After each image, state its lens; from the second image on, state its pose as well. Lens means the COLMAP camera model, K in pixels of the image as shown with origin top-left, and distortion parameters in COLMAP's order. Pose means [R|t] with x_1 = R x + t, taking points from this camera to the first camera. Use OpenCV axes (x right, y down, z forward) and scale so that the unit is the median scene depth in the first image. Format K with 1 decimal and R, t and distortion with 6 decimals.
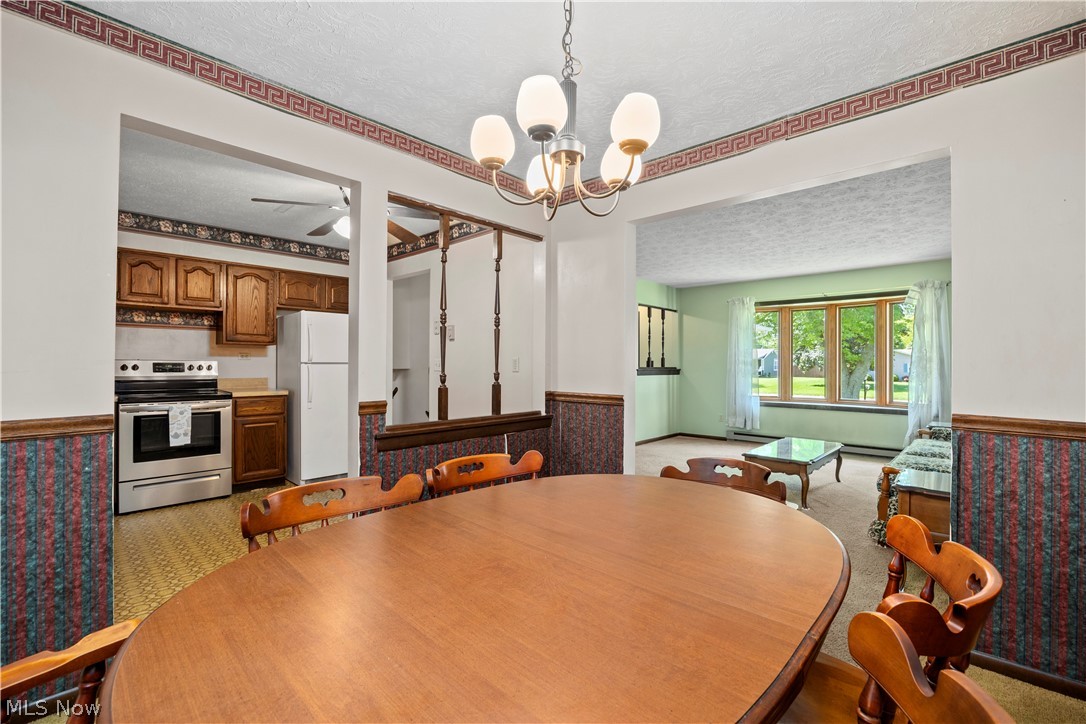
lens RADIAL K [[470.3, 0, 540.1], [0, 470.3, 363.7], [0, 0, 1]] dist [-0.020913, 0.001133]
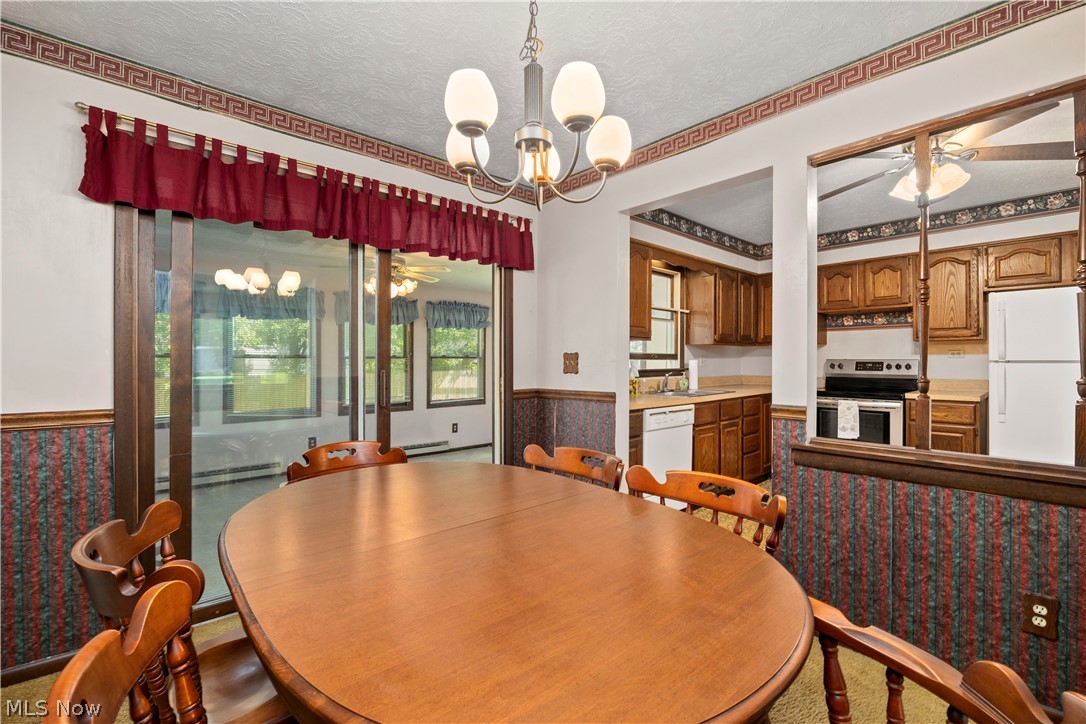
lens RADIAL K [[470.3, 0, 543.4], [0, 470.3, 358.9], [0, 0, 1]] dist [-0.020913, 0.001133]
pose [[-0.084860, -0.006929, -0.996369, 0.325306], [0.001436, 0.999974, -0.007076, -0.001638], [0.996392, -0.002031, -0.084848, 0.353375]]
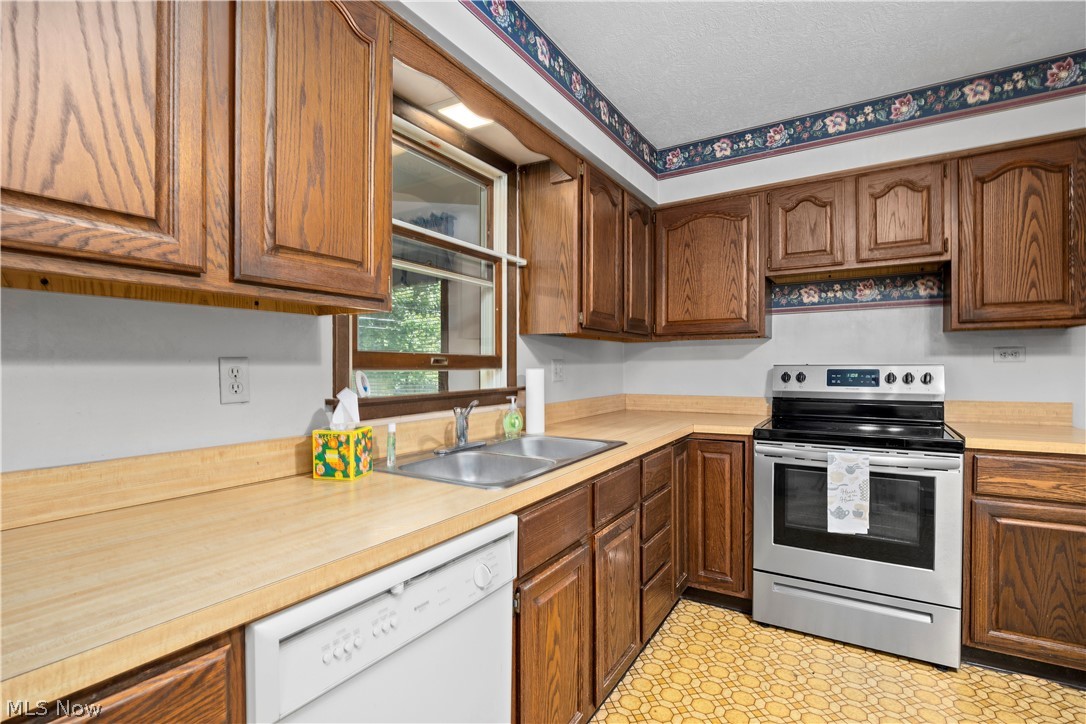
lens RADIAL K [[499.3, 0, 549.4], [0, 499.3, 371.7], [0, 0, 1]] dist [-0.016887, 0.002374]
pose [[0.201922, 0.007229, -0.979375, -0.282554], [0.008250, 0.999925, 0.009082, -0.007648], [0.979367, -0.009914, 0.201847, 0.519150]]
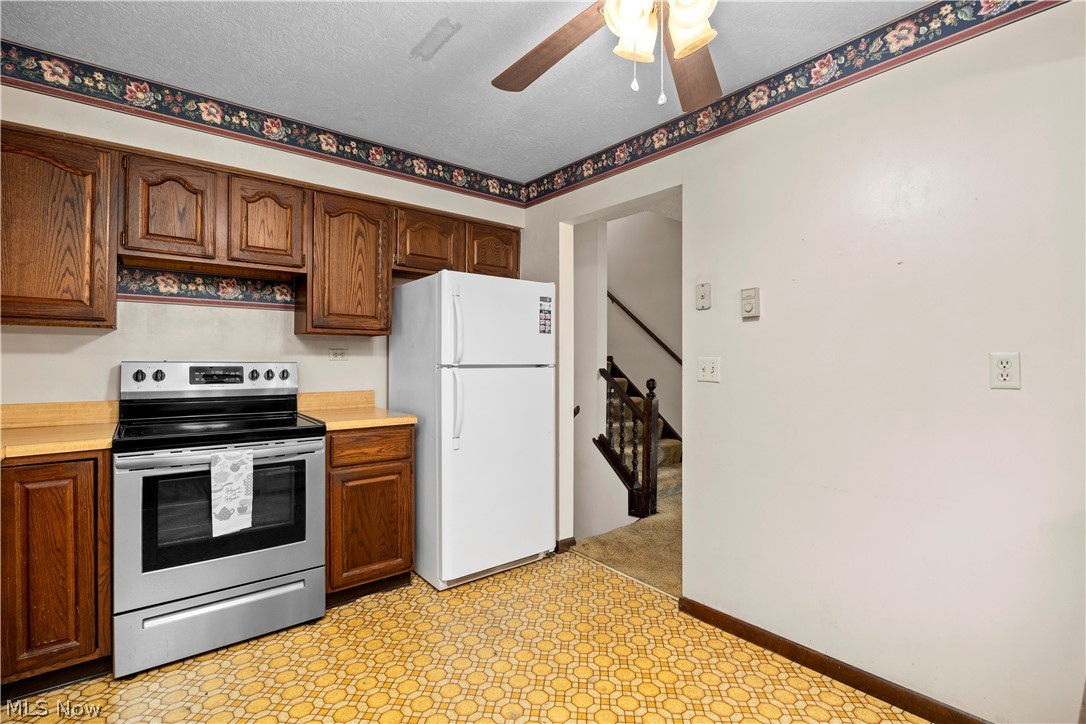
lens RADIAL K [[499.3, 0, 539.5], [0, 499.3, 358.6], [0, 0, 1]] dist [-0.016887, 0.002374]
pose [[0.991239, -0.003424, -0.132037, -0.339804], [0.002520, 0.999972, -0.007012, -0.006219], [0.132058, 0.006618, 0.991220, 0.464083]]
